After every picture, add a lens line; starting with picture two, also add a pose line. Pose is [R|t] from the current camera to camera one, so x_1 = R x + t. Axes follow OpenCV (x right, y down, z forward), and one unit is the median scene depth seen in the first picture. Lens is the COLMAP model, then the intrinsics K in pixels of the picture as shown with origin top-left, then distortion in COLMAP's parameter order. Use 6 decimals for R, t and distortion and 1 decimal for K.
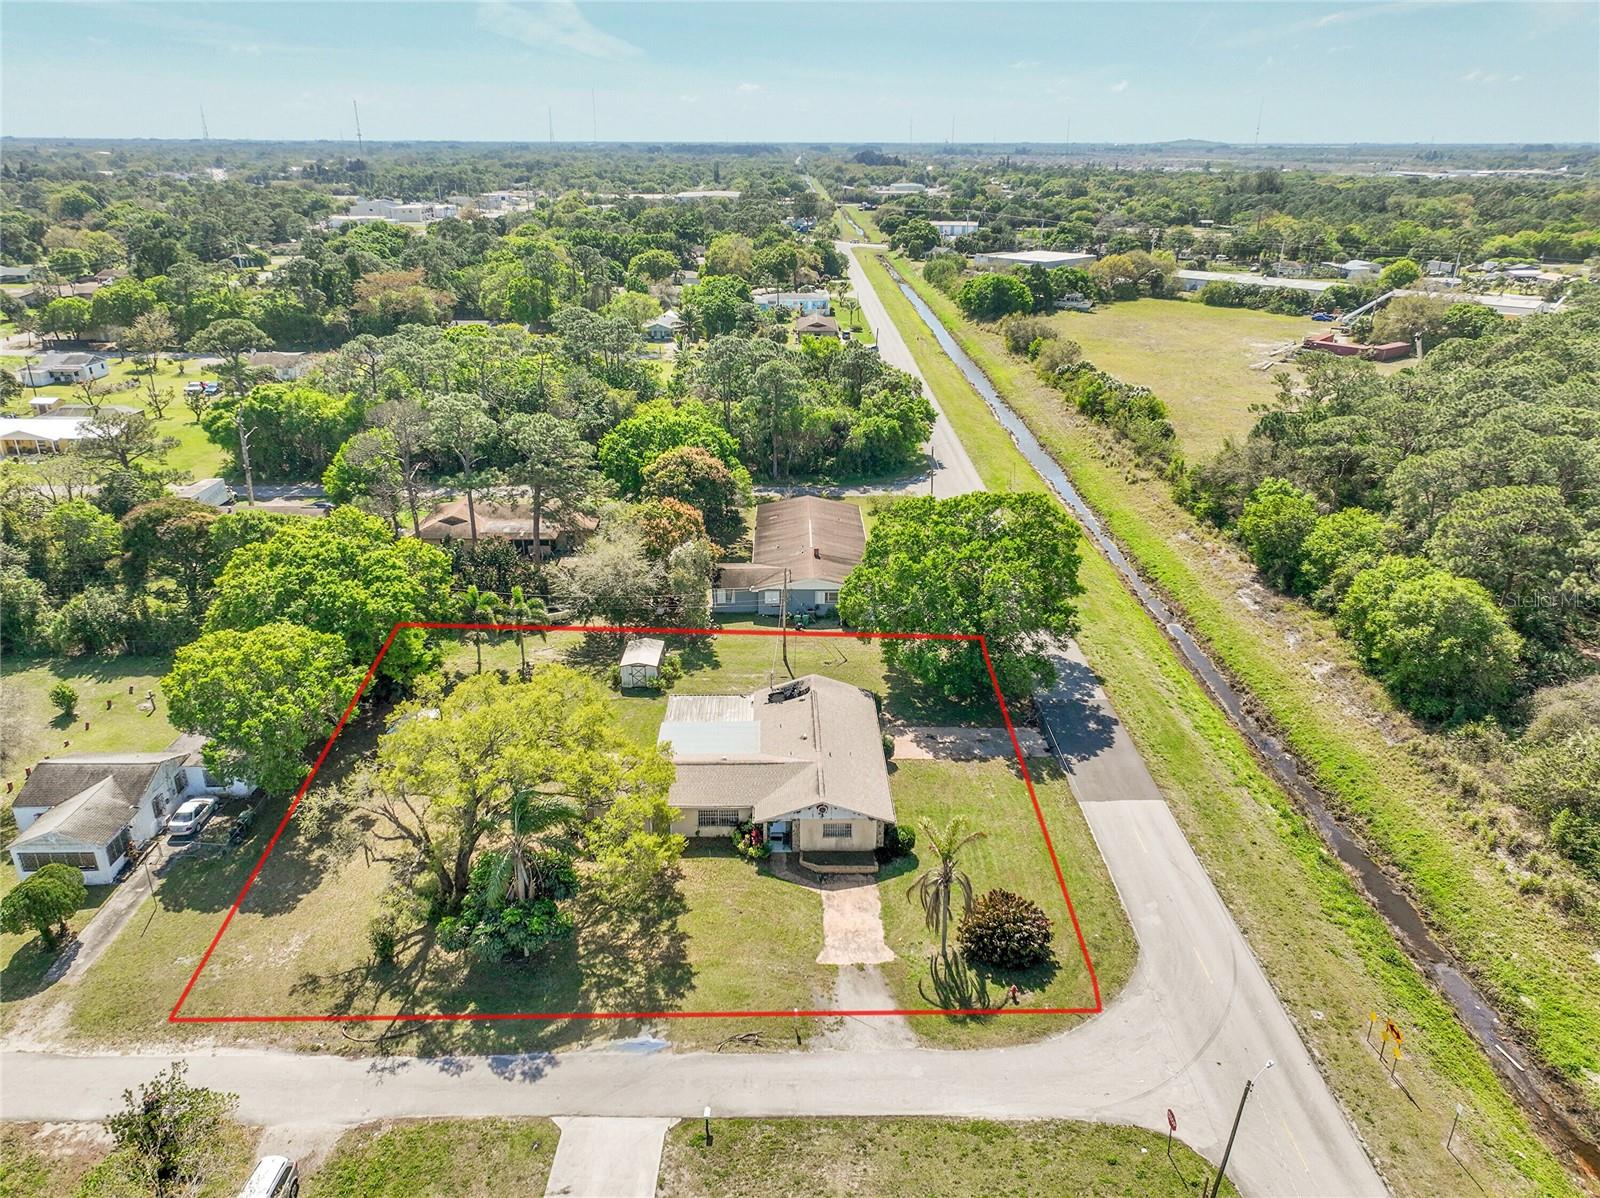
lens RADIAL K [[1126.8, 0, 800.0], [0, 1126.8, 599.0], [0, 0, 1]] dist [-0.011752, 0.028912]
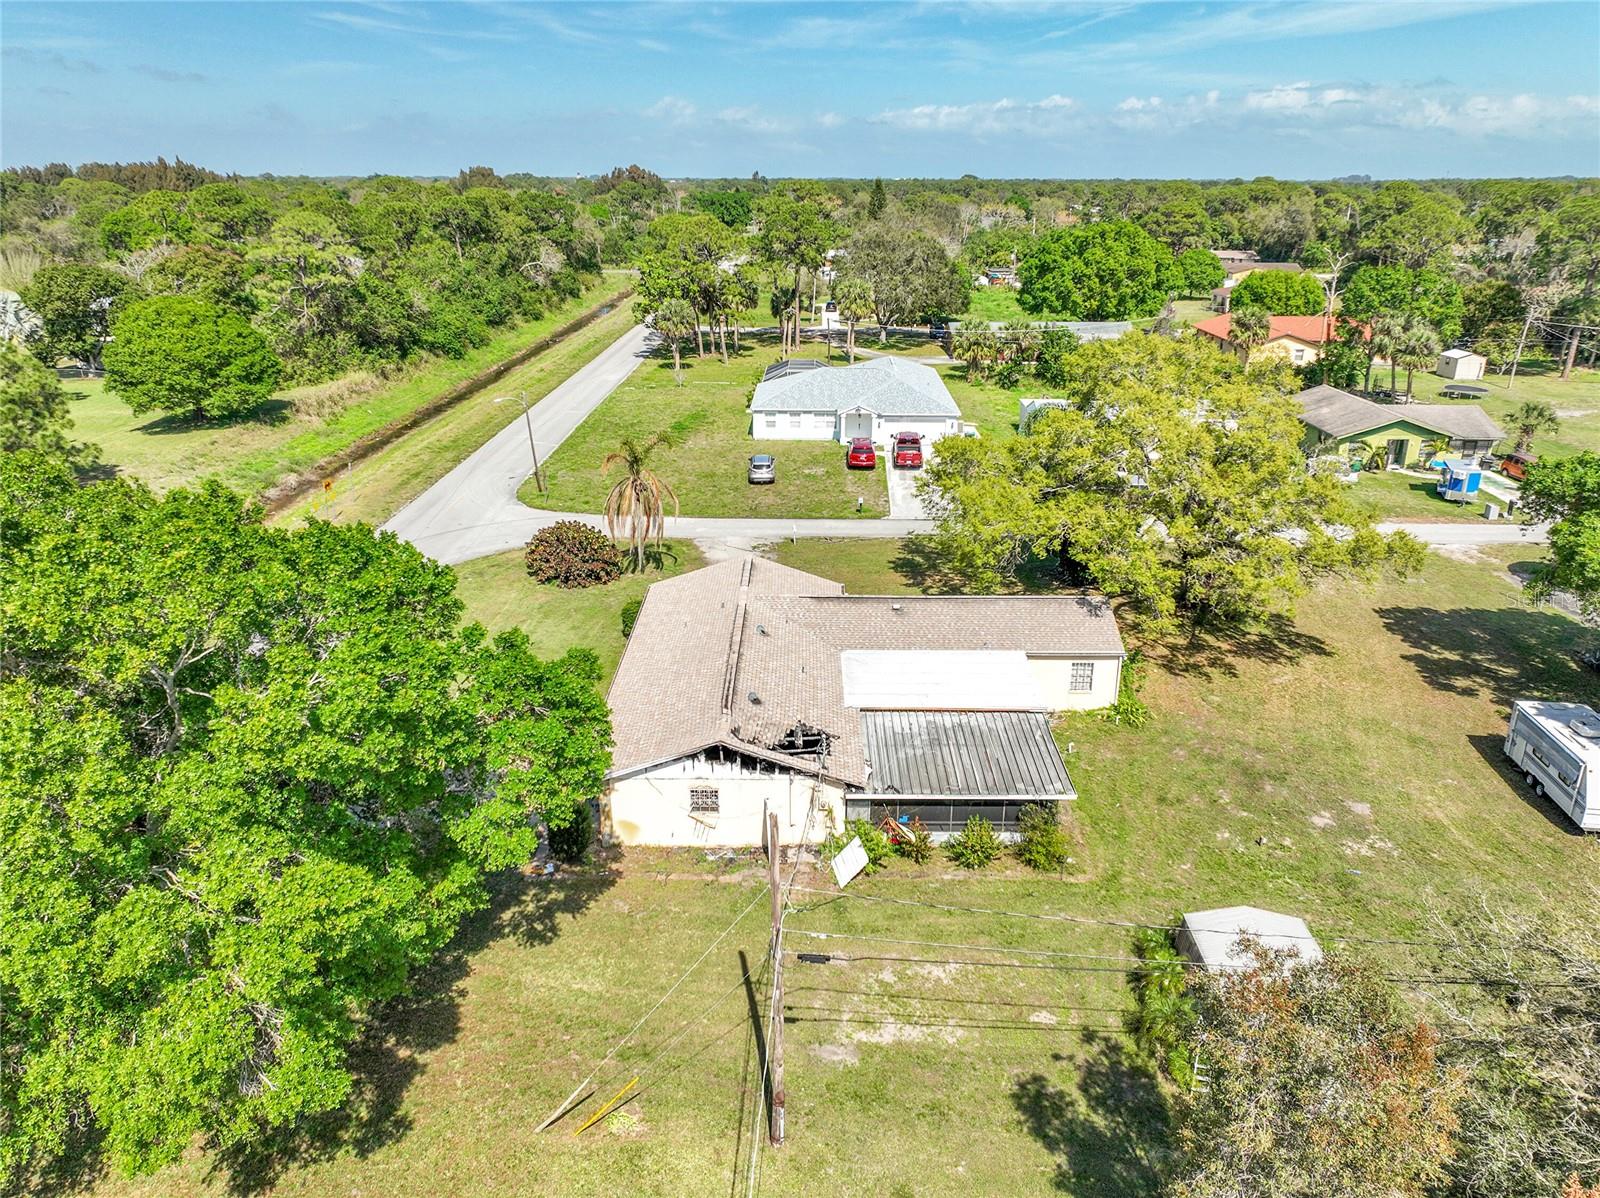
lens RADIAL K [[1126.8, 0, 800.0], [0, 1126.8, 599.0], [0, 0, 1]] dist [-0.011752, 0.028912]
pose [[-0.999605, -0.014244, 0.024242, -0.031560], [0.005990, 0.734493, 0.678590, -0.299615], [-0.027472, 0.678467, -0.734117, 1.575924]]
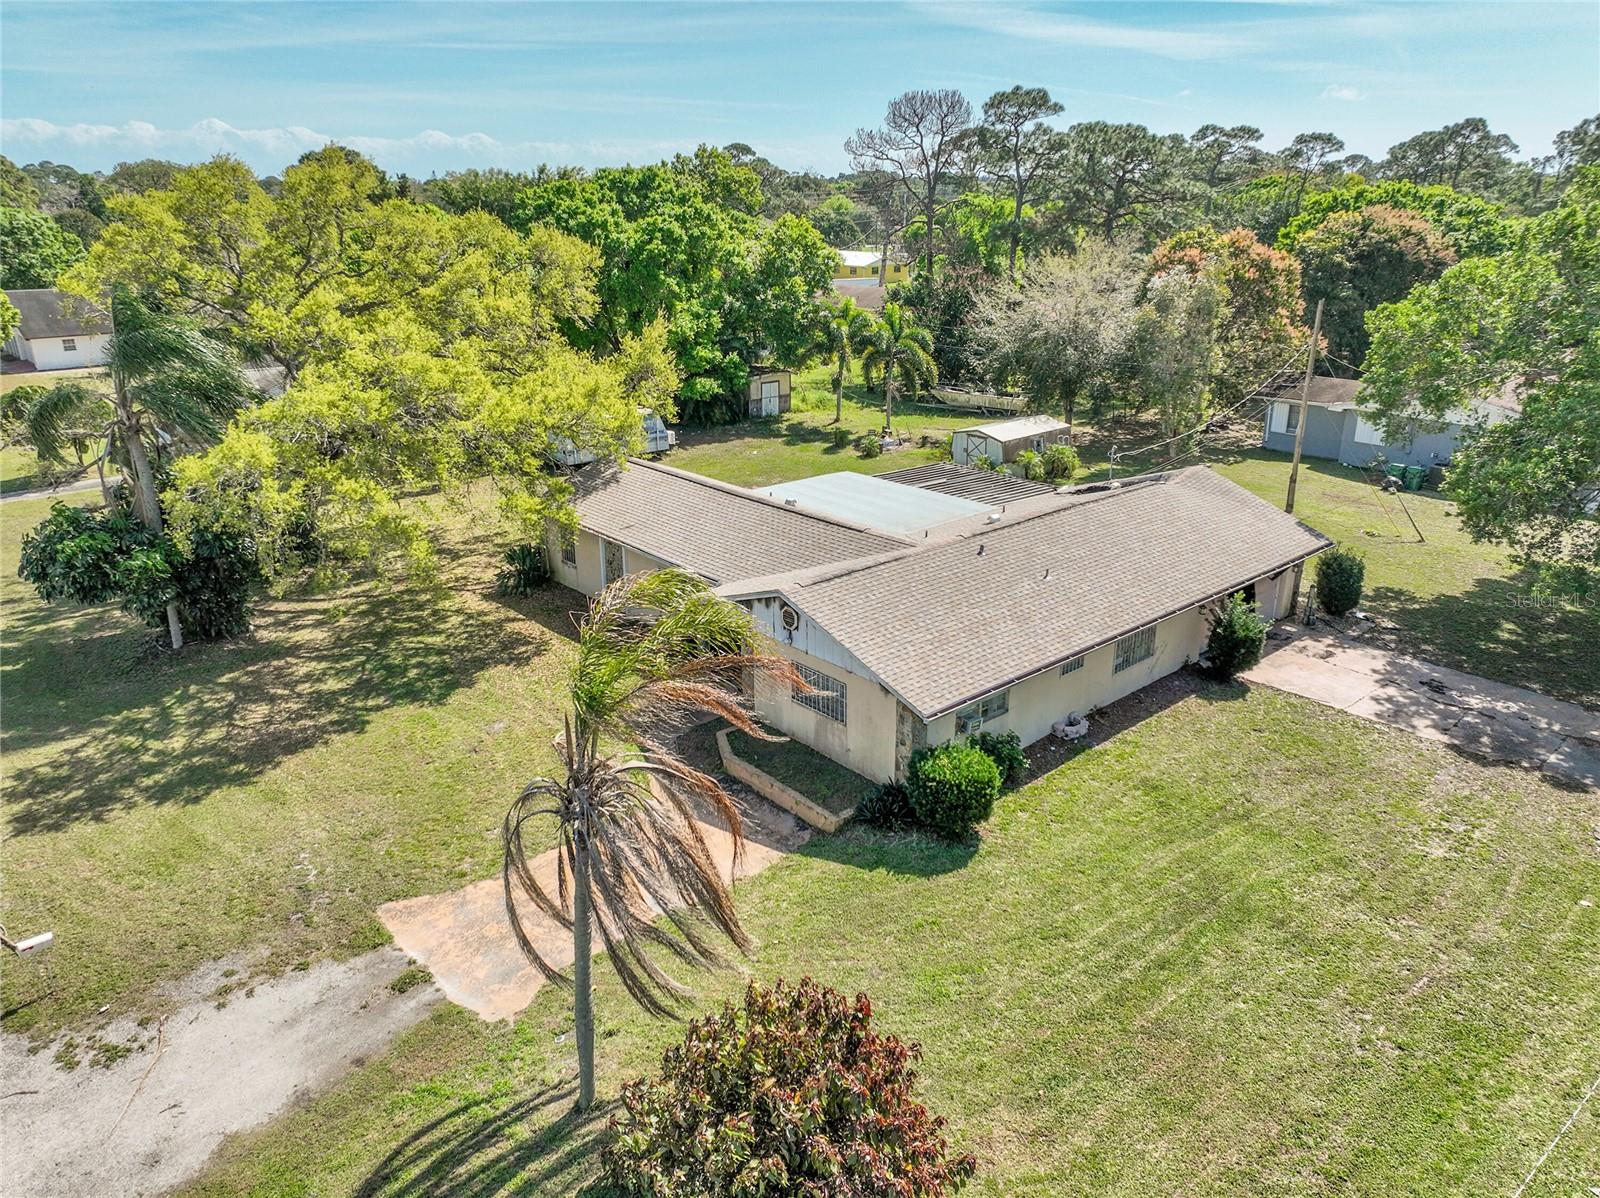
lens RADIAL K [[1126.8, 0, 800.0], [0, 1126.8, 599.0], [0, 0, 1]] dist [-0.011752, 0.028912]
pose [[0.646522, 0.257715, -0.718048, 0.289985], [-0.283969, 0.954875, 0.087032, 0.151157], [0.708075, 0.147635, 0.690531, 0.762571]]
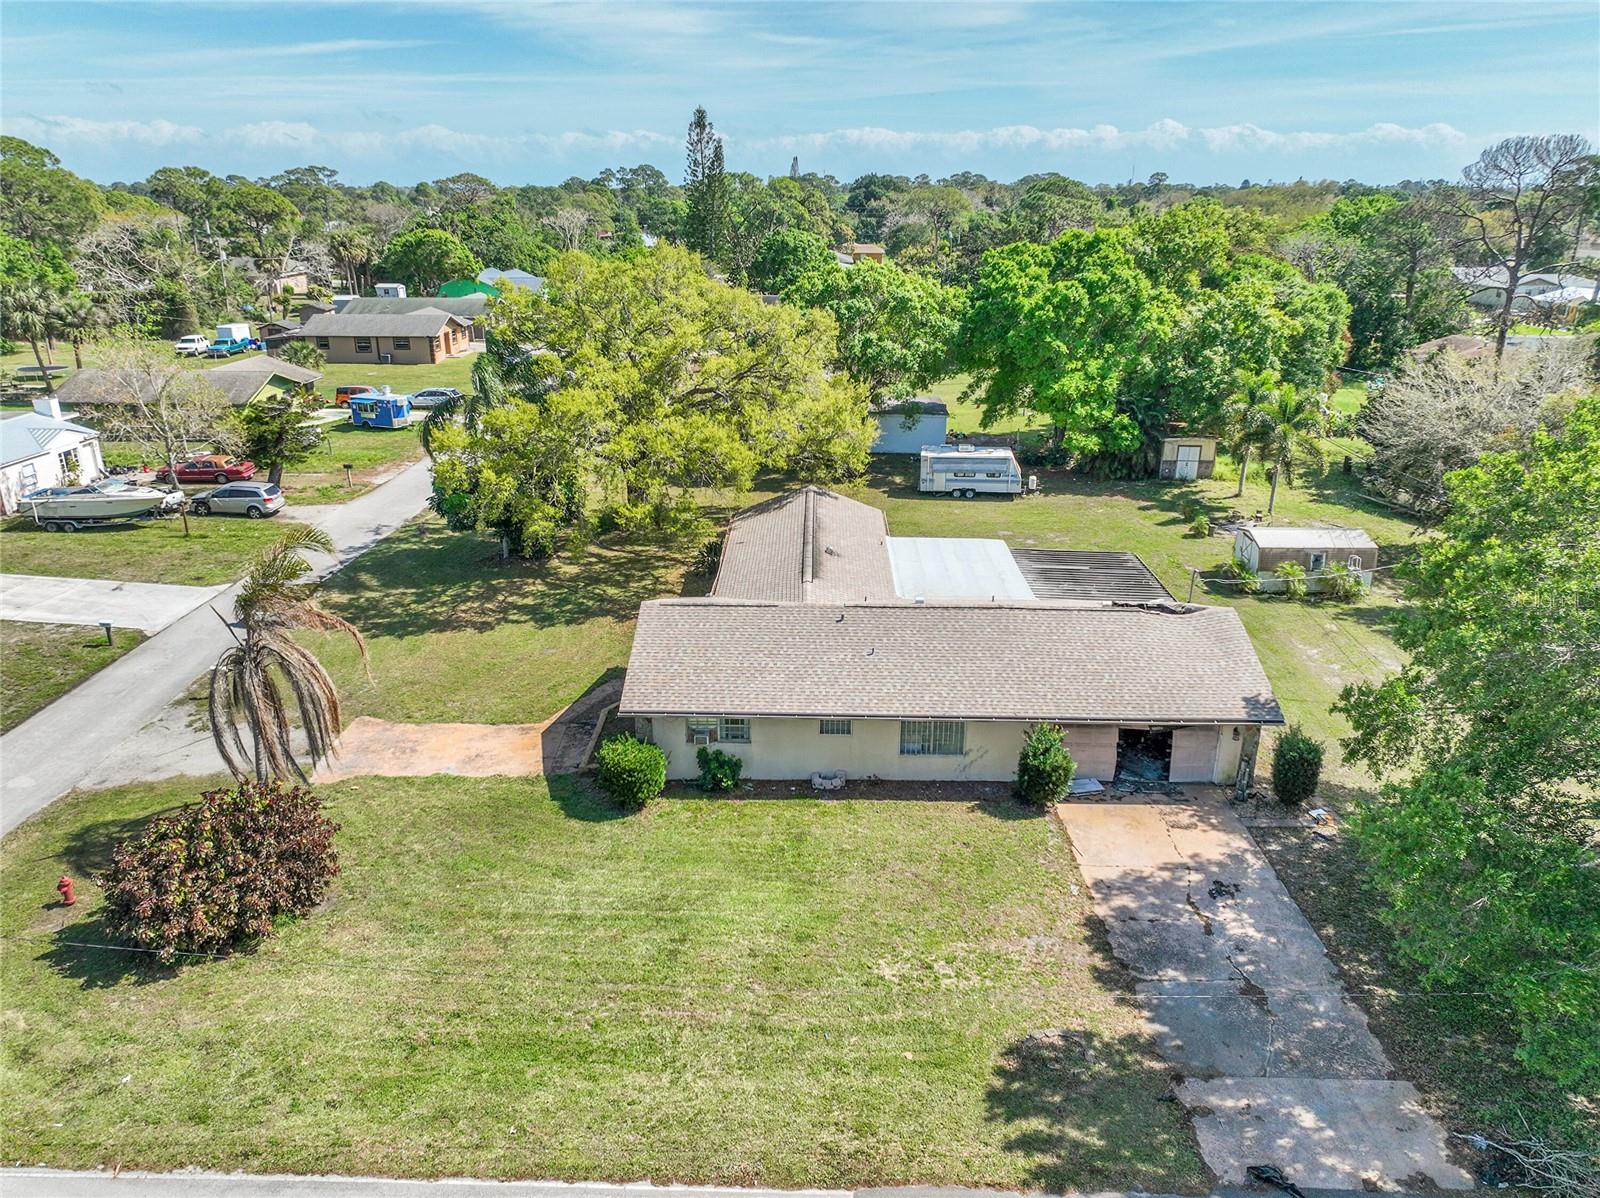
lens RADIAL K [[1126.8, 0, 800.0], [0, 1126.8, 599.0], [0, 0, 1]] dist [-0.011752, 0.028912]
pose [[-0.033794, 0.343573, -0.938518, 0.488708], [-0.380986, 0.863718, 0.329909, -0.011718], [0.923963, 0.368711, 0.101708, 1.025329]]
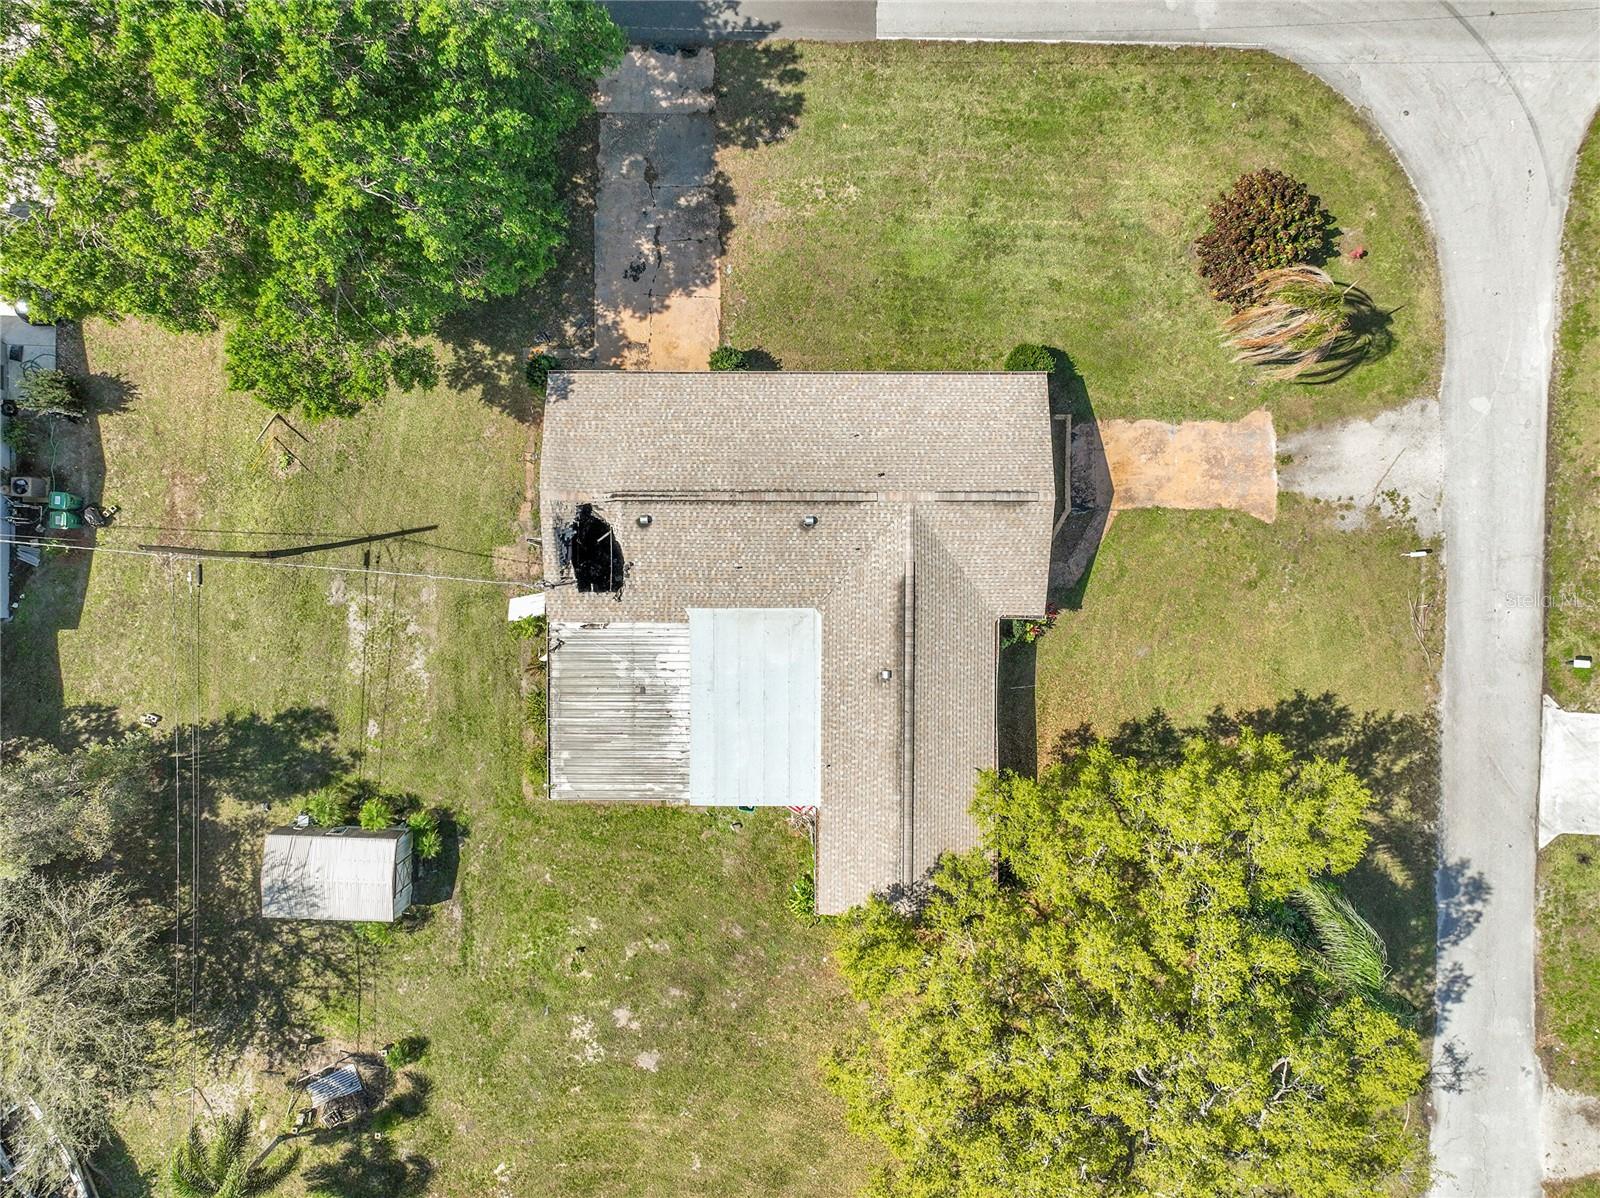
lens RADIAL K [[1126.8, 0, 800.0], [0, 1126.8, 599.0], [0, 0, 1]] dist [-0.011752, 0.028912]
pose [[0.022261, -0.999701, -0.010158, -0.029256], [0.372742, -0.001128, 0.927934, -0.398216], [-0.927668, -0.024443, 0.372605, 0.917269]]
